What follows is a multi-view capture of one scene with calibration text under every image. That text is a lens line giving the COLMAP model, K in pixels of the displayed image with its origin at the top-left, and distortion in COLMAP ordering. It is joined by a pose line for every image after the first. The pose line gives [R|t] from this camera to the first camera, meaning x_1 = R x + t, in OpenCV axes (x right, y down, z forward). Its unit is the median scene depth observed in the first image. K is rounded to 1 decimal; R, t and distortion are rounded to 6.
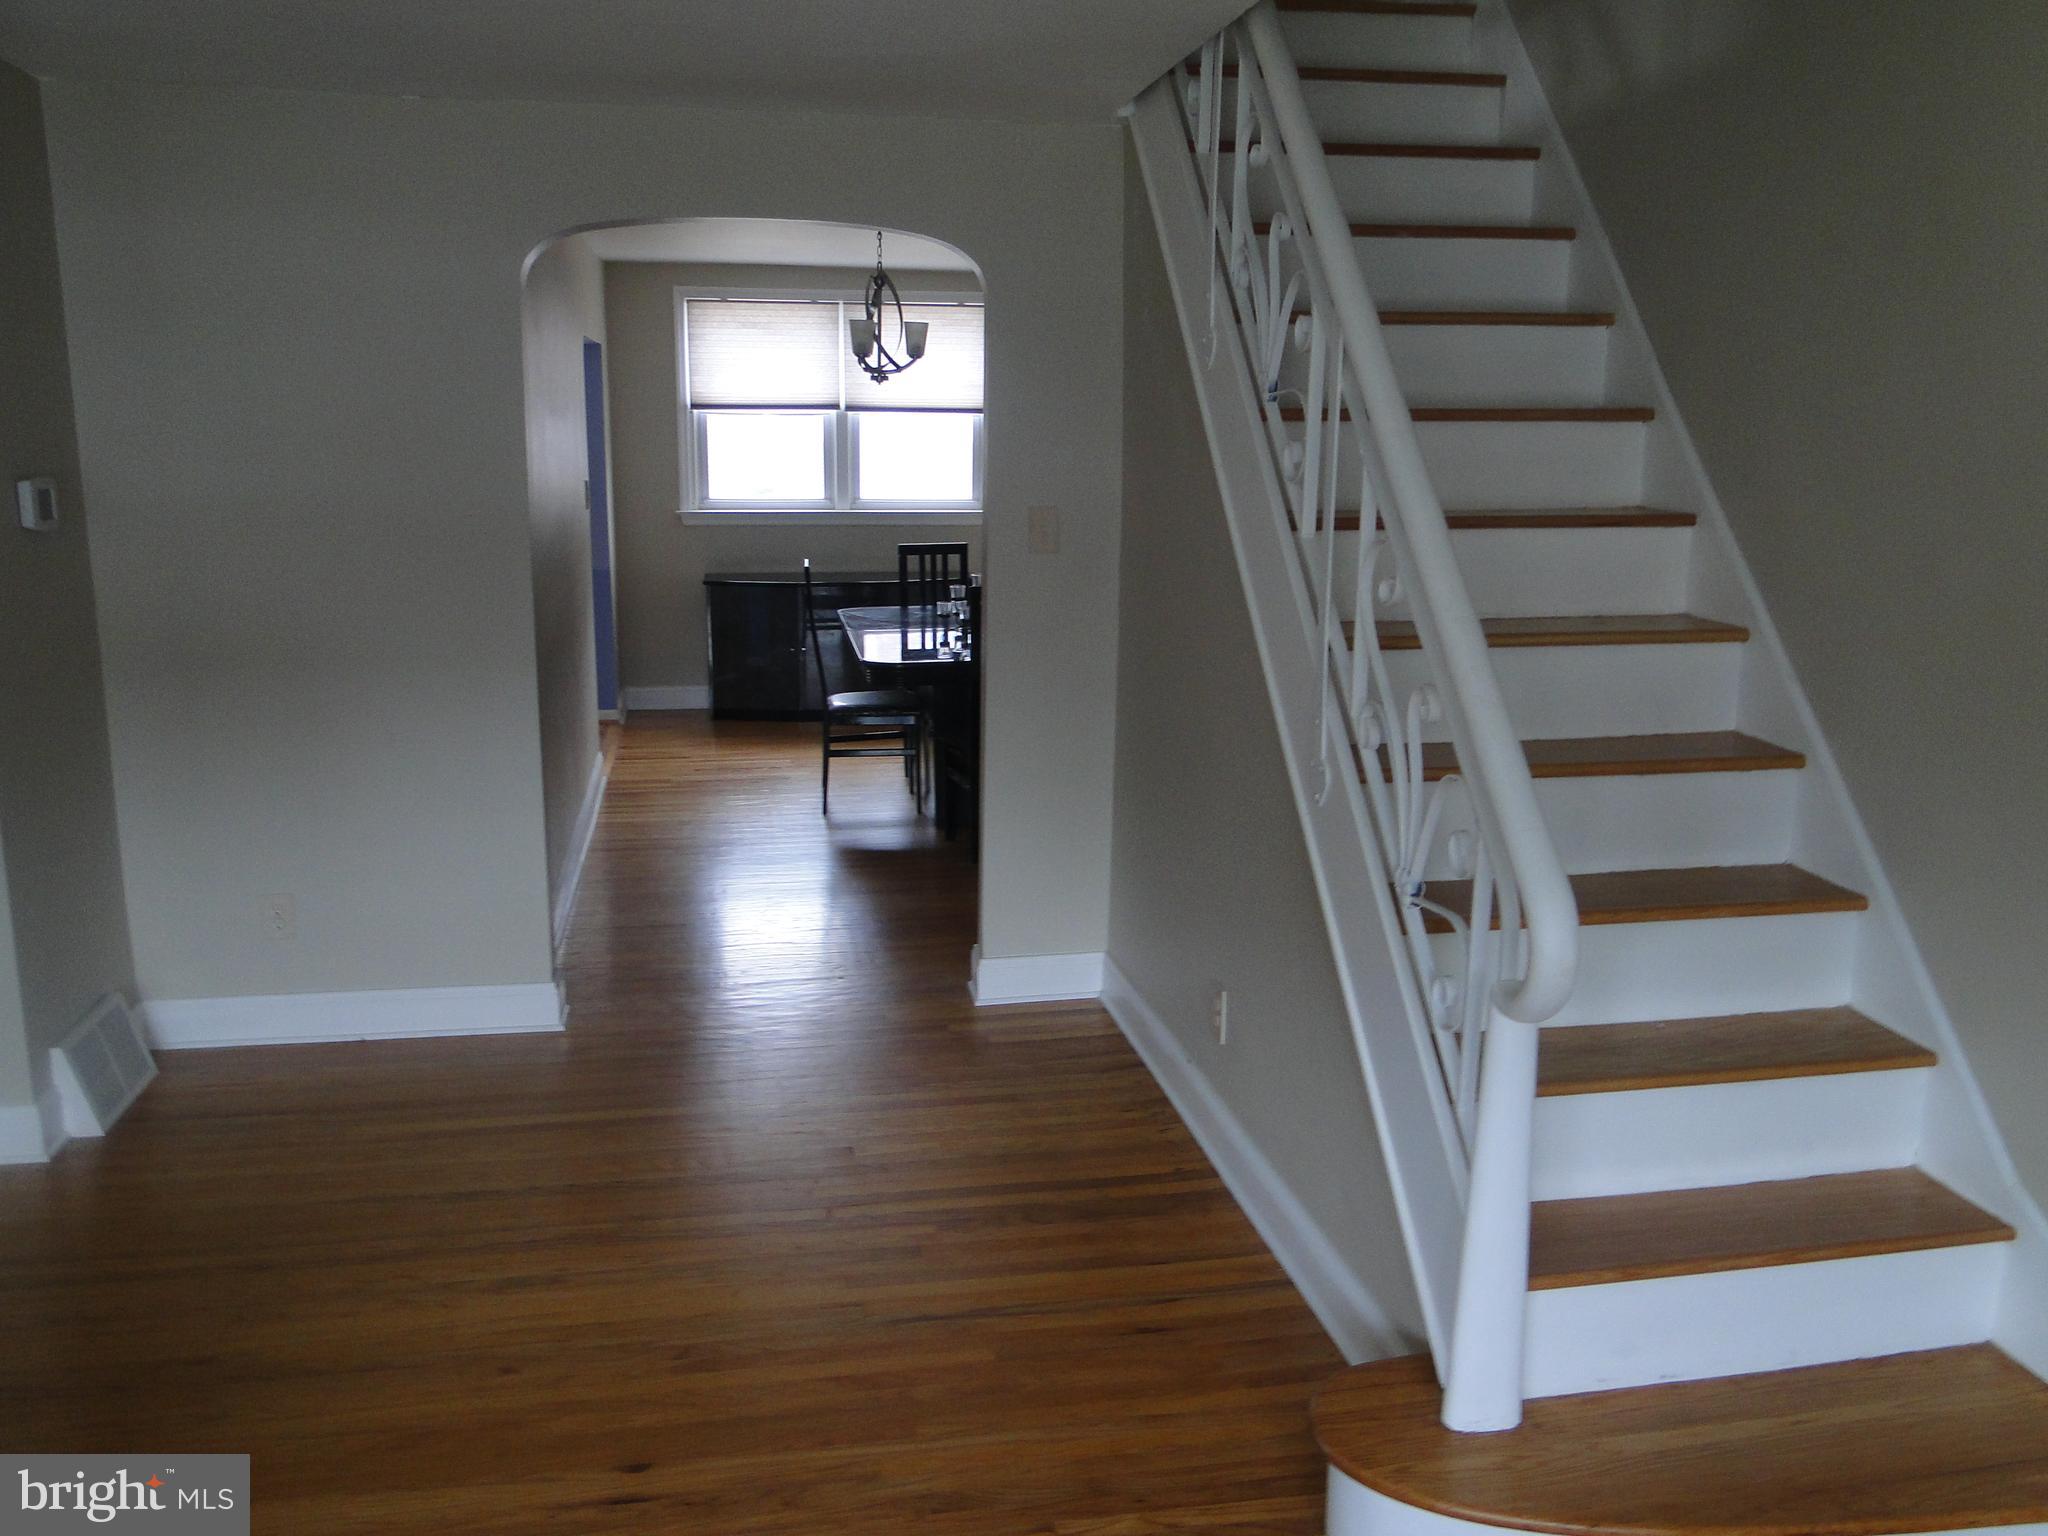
lens RADIAL K [[1704.2, 0, 1020.8], [0, 1704.2, 765.2], [0, 0, 1]] dist [0.003160, 0.004772]
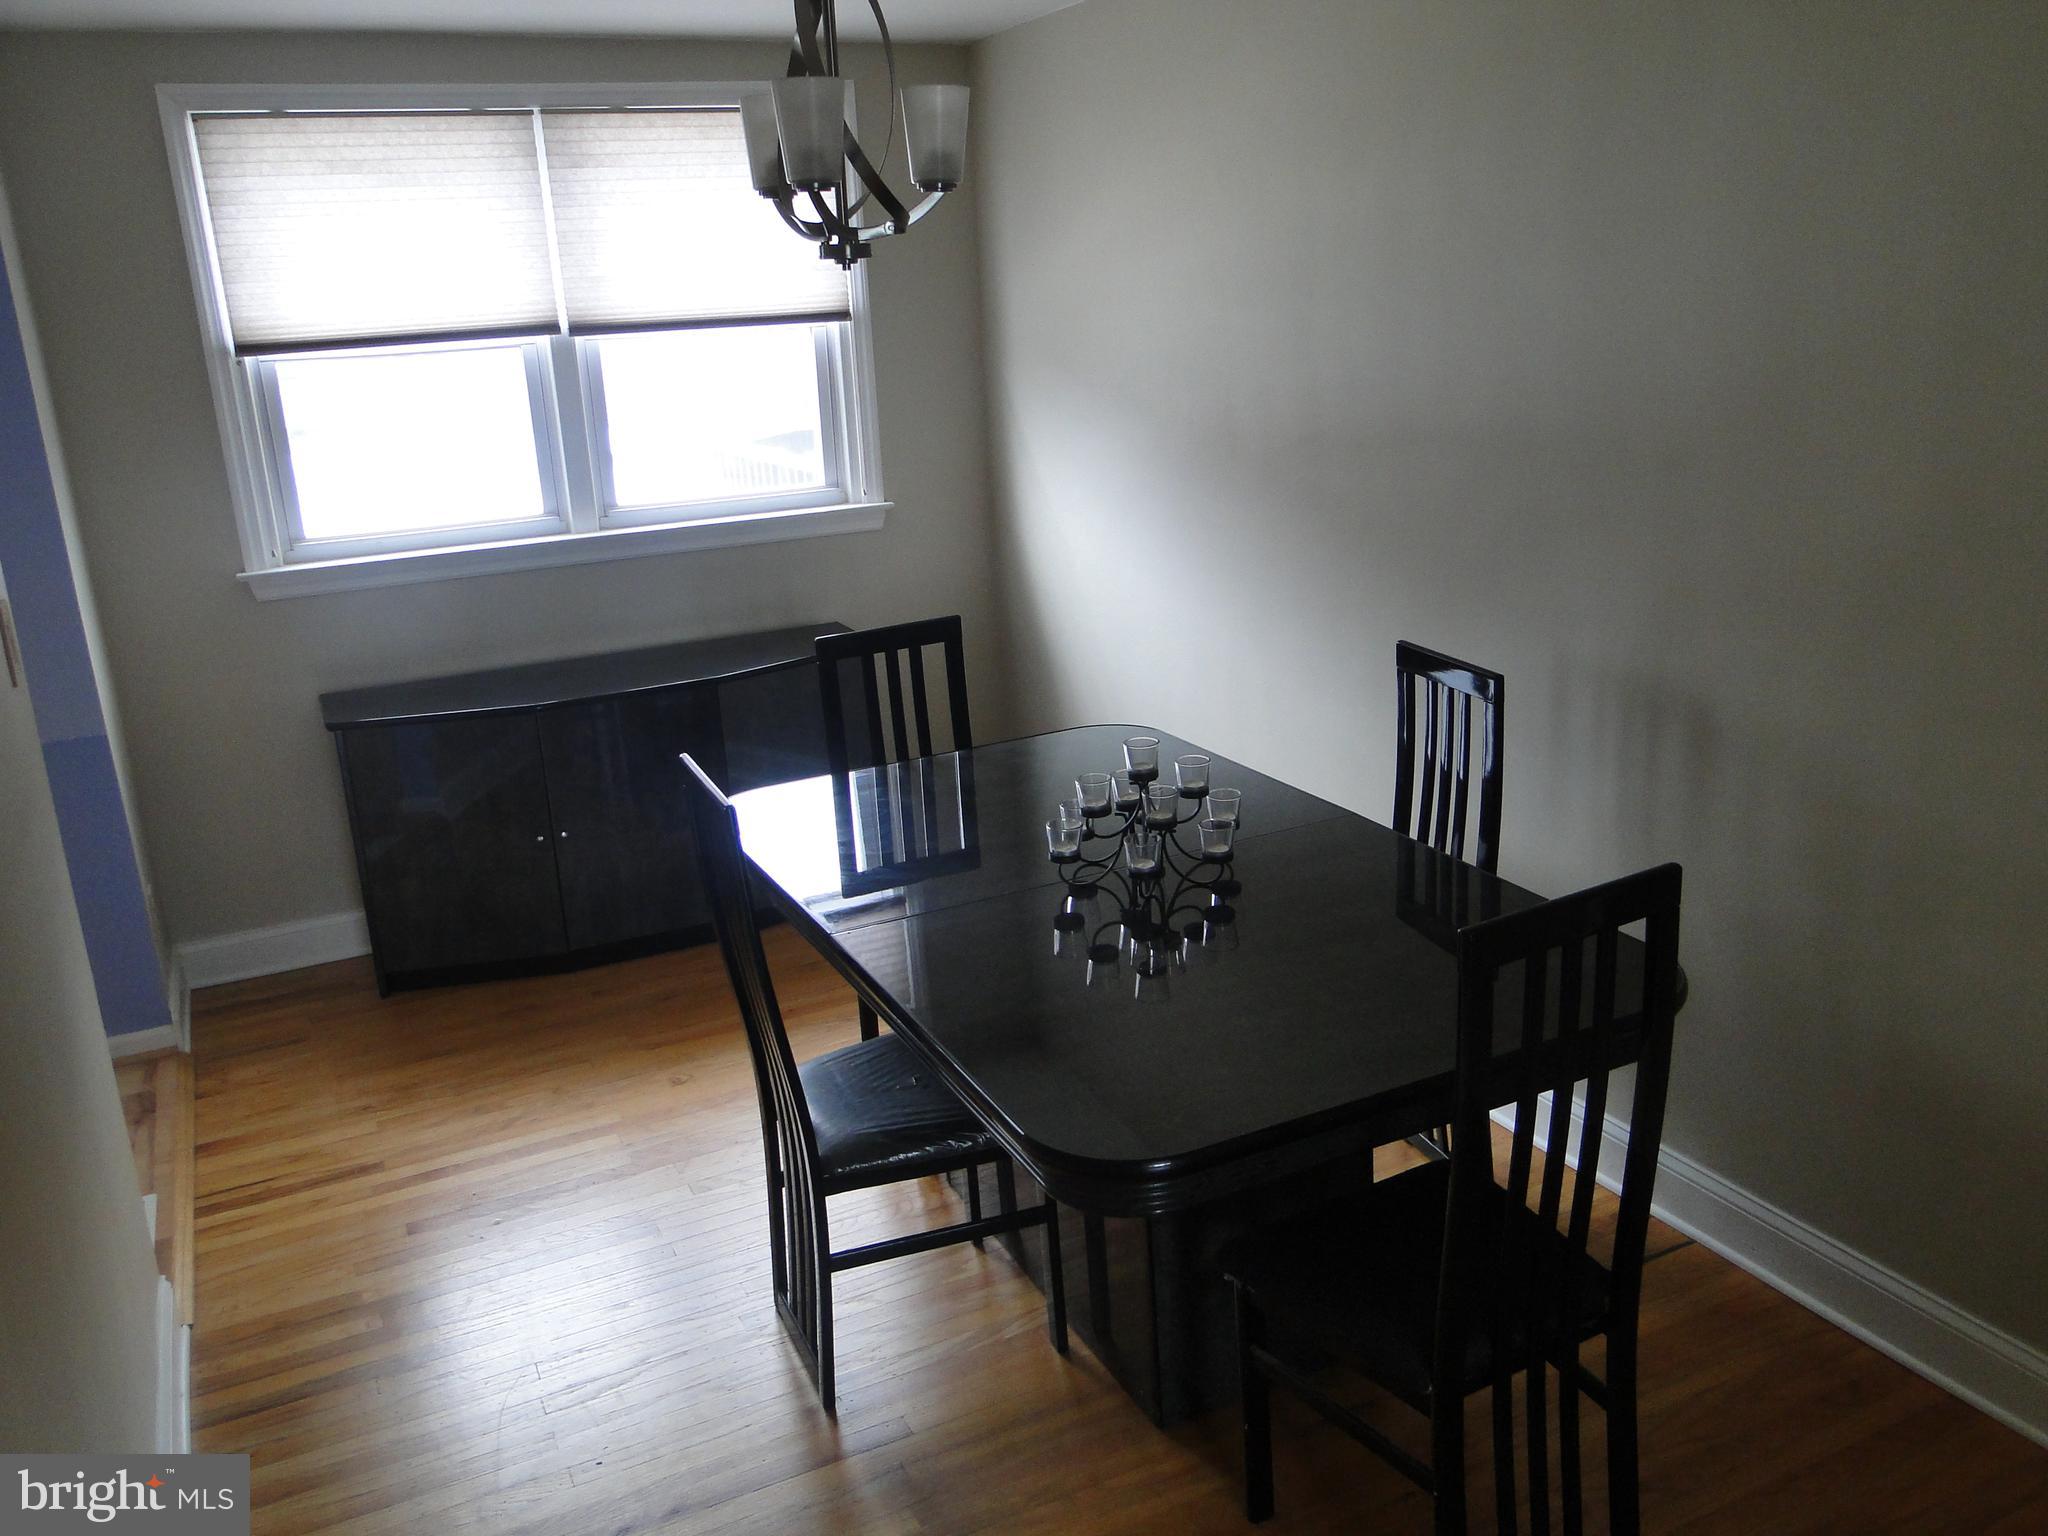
lens RADIAL K [[1704.2, 0, 1031.3], [0, 1704.2, 772.1], [0, 0, 1]] dist [0.003160, 0.004772]
pose [[0.960940, -0.133276, 0.242551, -0.111545], [0.115678, 0.989603, 0.085472, -0.109342], [-0.251420, -0.054076, 0.966366, 0.480435]]
